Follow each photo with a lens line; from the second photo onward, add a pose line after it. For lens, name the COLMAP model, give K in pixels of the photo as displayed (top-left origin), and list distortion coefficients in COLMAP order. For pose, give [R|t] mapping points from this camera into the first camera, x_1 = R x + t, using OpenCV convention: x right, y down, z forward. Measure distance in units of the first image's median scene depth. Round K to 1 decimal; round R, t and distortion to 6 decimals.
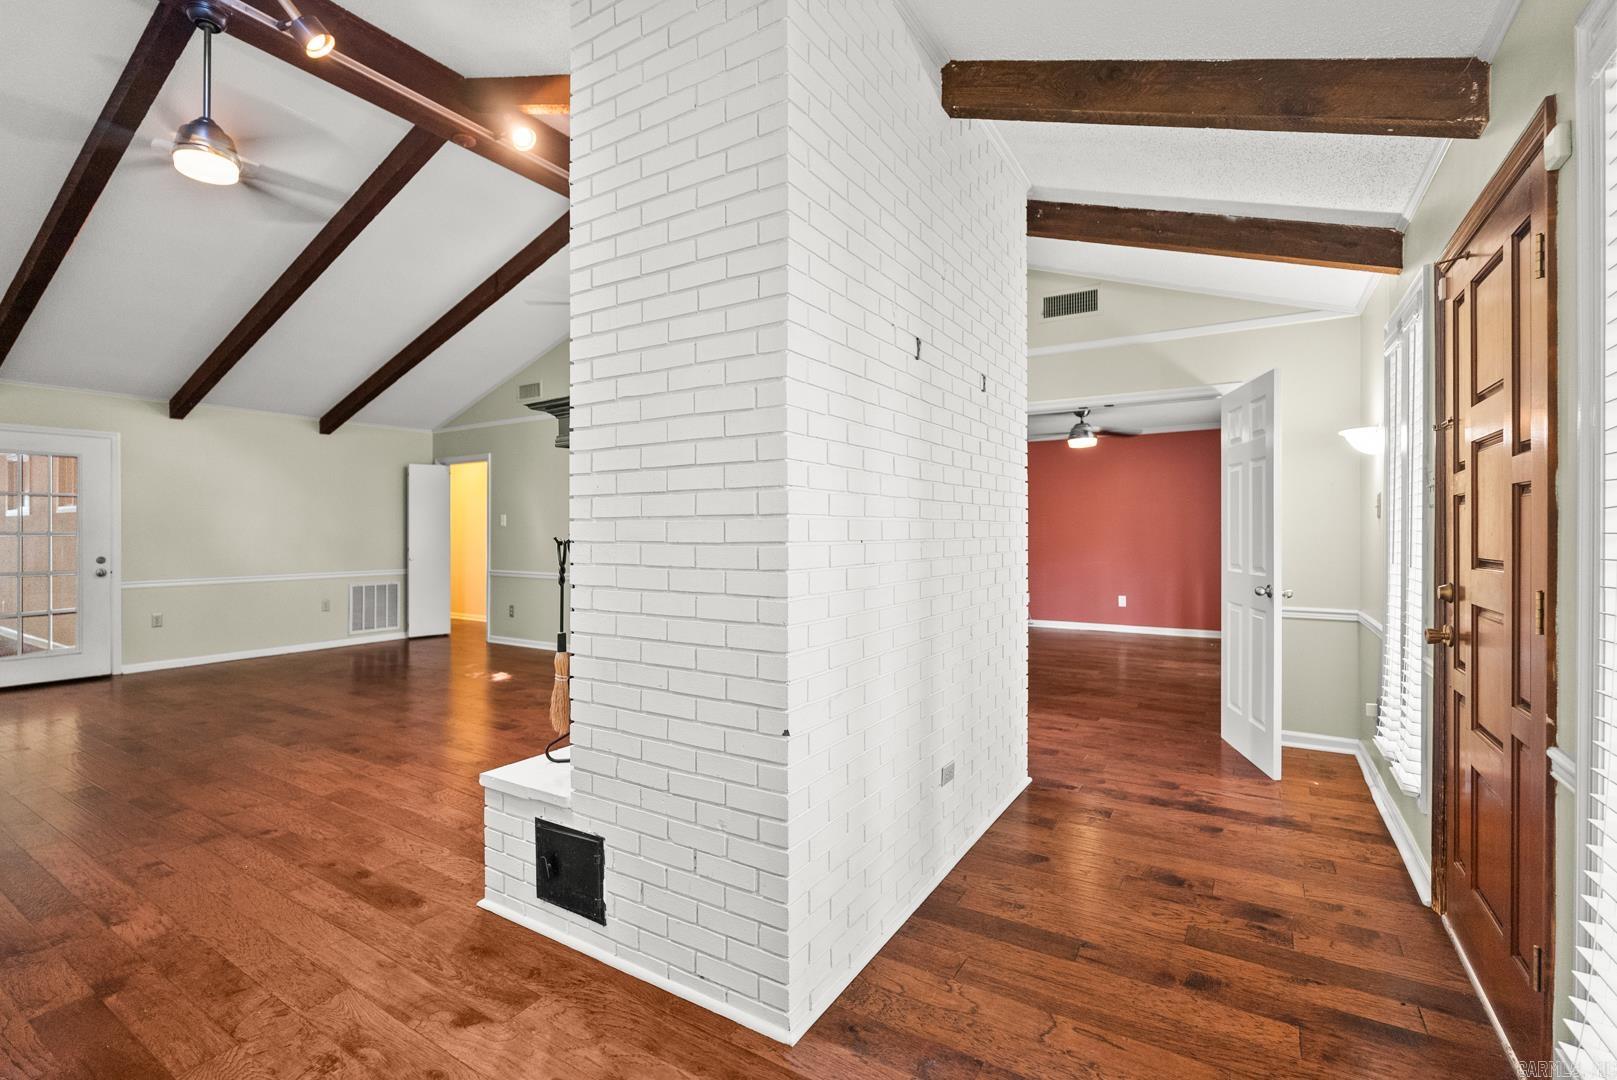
lens RADIAL K [[722.4, 0, 805.4], [0, 722.4, 533.6], [0, 0, 1]] dist [-0.000757, 0.000496]
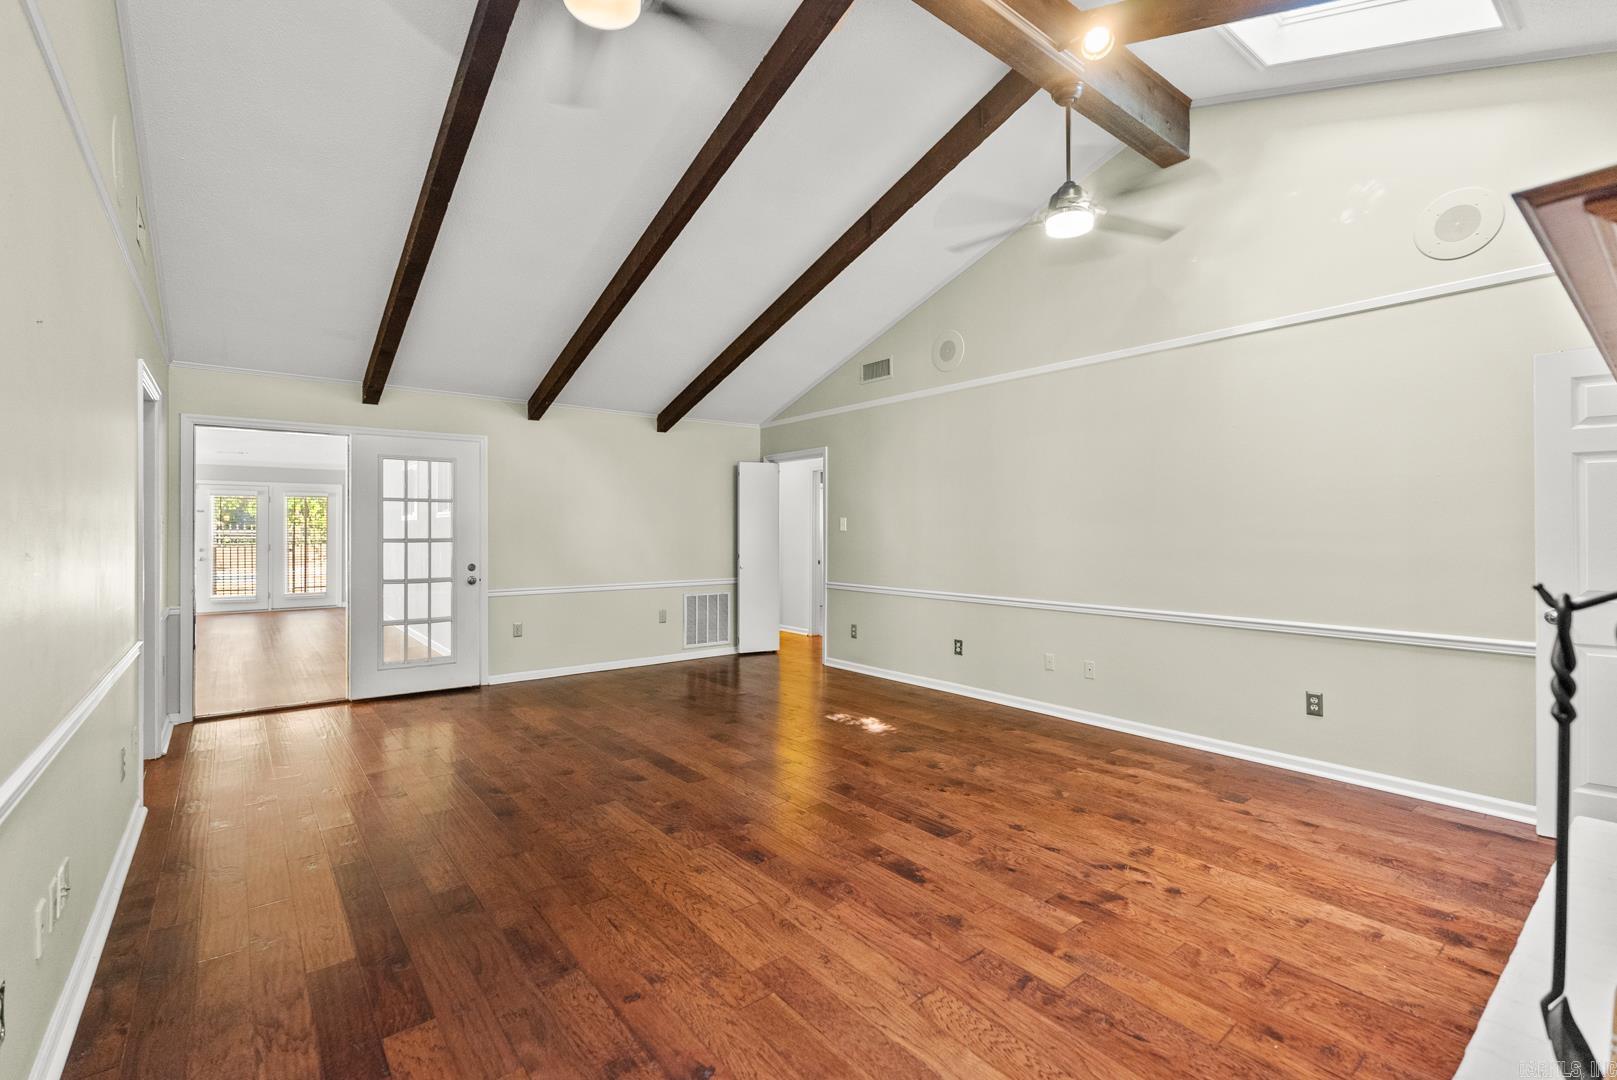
lens RADIAL K [[722.4, 0, 805.4], [0, 722.4, 533.6], [0, 0, 1]] dist [-0.000757, 0.000496]
pose [[0.943287, 0.003137, -0.331962, -0.176823], [-0.003235, 0.999995, 0.000259, -0.007298], [0.331961, 0.000829, 0.943293, 0.179076]]
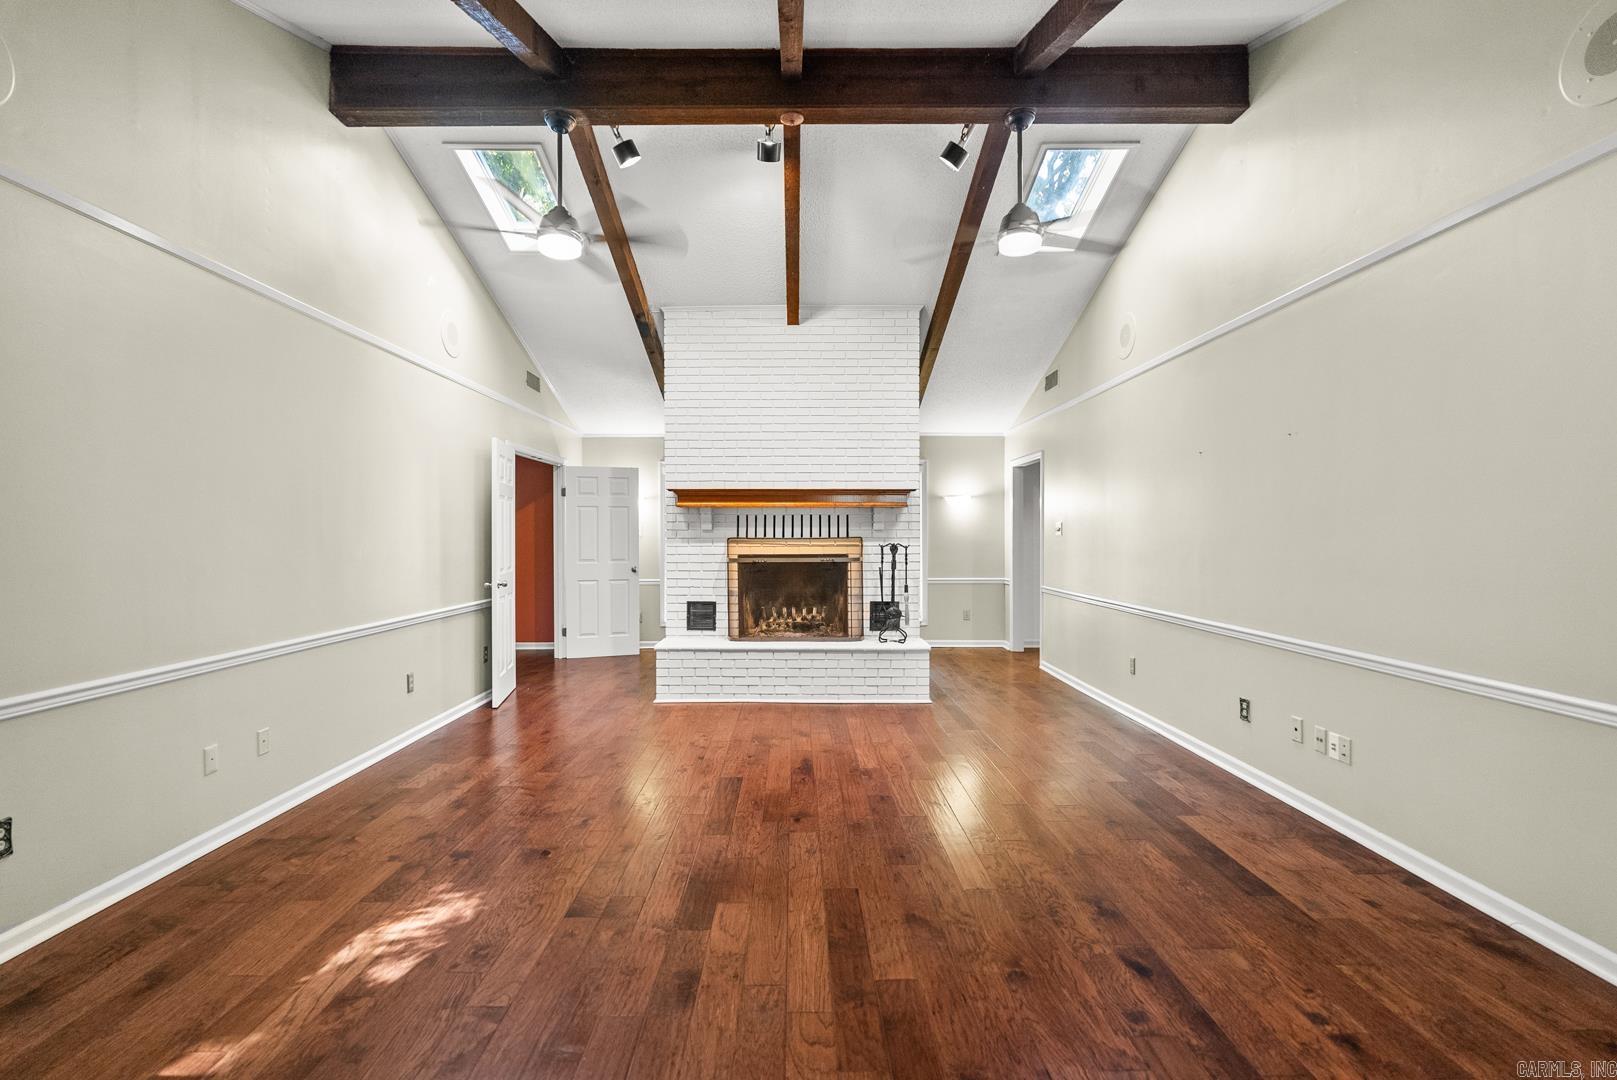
lens RADIAL K [[722.4, 0, 805.4], [0, 722.4, 533.6], [0, 0, 1]] dist [-0.000757, 0.000496]
pose [[-0.537647, 0.003802, 0.843161, -0.660453], [0.003167, 0.999992, -0.002490, -0.009777], [-0.843164, 0.001332, -0.537655, 0.779248]]
